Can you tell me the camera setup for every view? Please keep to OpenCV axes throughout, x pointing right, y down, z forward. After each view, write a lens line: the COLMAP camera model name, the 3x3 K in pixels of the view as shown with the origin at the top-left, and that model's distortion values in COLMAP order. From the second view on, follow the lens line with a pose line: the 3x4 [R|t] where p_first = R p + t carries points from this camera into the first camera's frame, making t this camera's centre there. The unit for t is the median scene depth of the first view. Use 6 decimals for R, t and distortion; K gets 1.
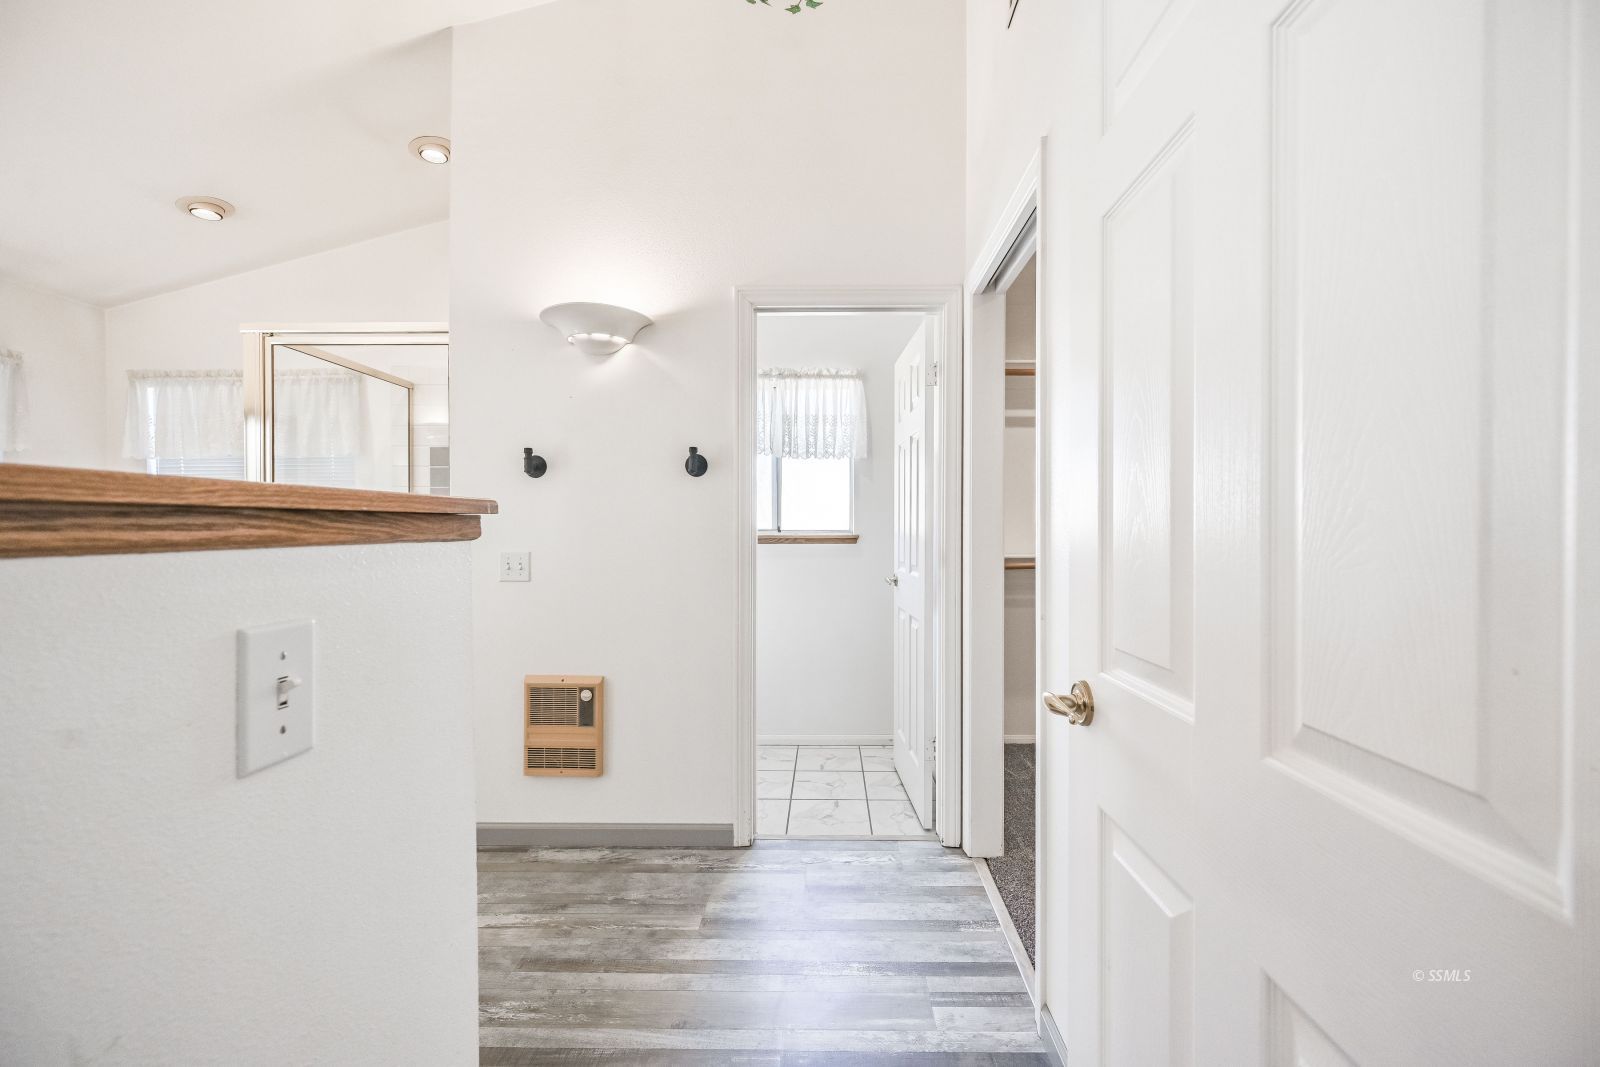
lens RADIAL K [[642.1, 0, 805.4], [0, 642.1, 529.8], [0, 0, 1]] dist [-0.001767, -0.000084]
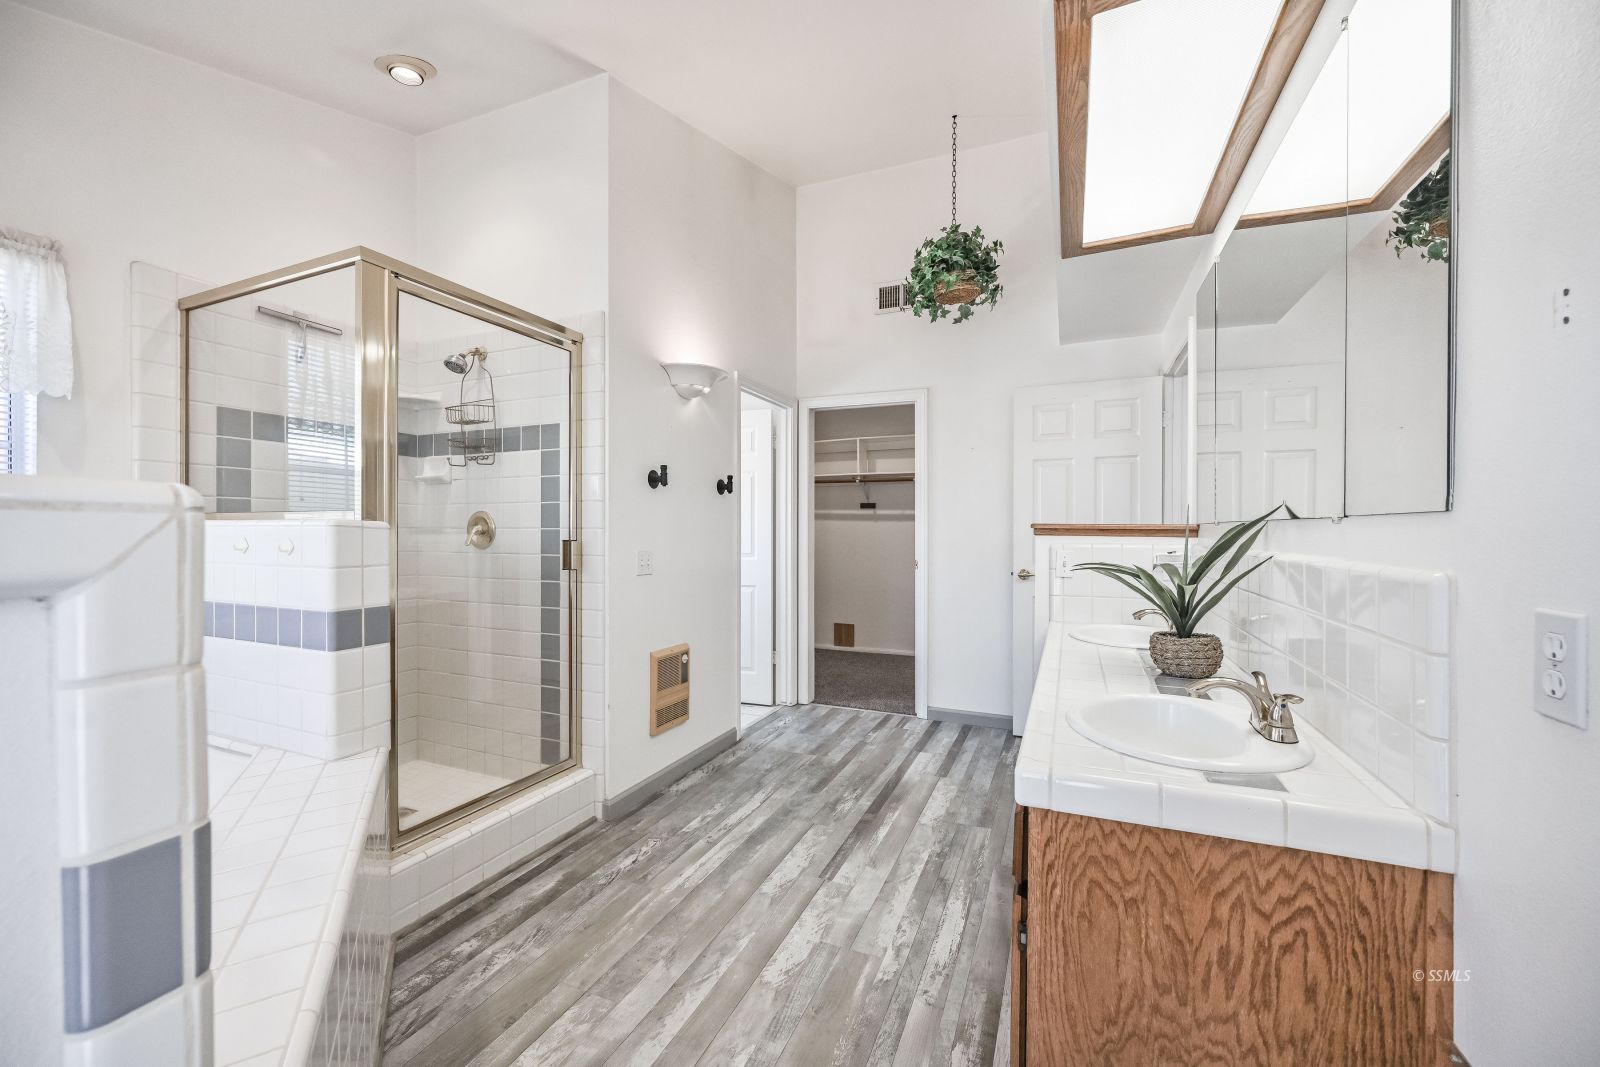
lens RADIAL K [[642.1, 0, 798.5], [0, 642.1, 534.7], [0, 0, 1]] dist [-0.001767, -0.000084]
pose [[0.383977, -0.004635, 0.923331, -1.532836], [0.003814, 0.999987, 0.003434, 0.004444], [-0.923335, 0.002203, 0.383990, 0.306135]]
